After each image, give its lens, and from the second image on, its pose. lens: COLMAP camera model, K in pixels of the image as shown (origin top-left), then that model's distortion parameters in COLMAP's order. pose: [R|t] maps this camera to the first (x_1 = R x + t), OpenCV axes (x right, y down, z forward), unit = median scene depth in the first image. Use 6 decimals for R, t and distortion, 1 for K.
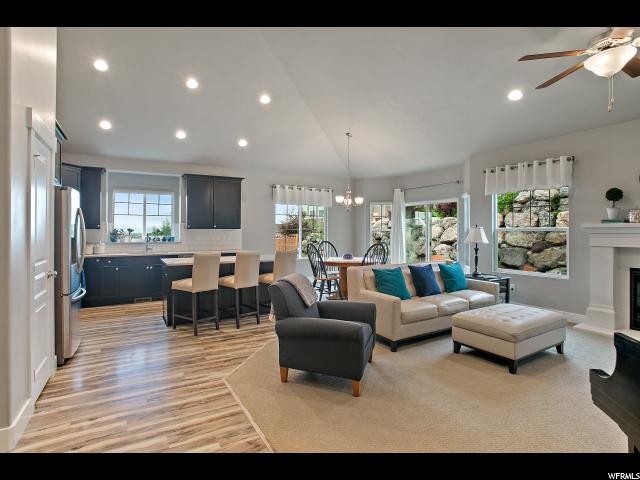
lens RADIAL K [[331.9, 0, 305.1], [0, 331.9, 230.5], [0, 0, 1]] dist [-0.049952, 0.016733]
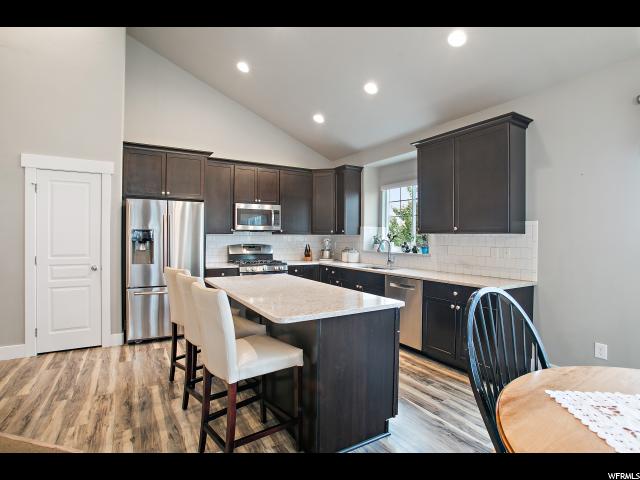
lens RADIAL K [[331.9, 0, 341.7], [0, 331.9, 237.5], [0, 0, 1]] dist [-0.049952, 0.016733]
pose [[0.043651, 0.001447, -0.999046, 0.421429], [-0.011337, 0.999935, 0.000953, 0.006635], [0.998983, 0.011284, 0.043665, 1.473009]]
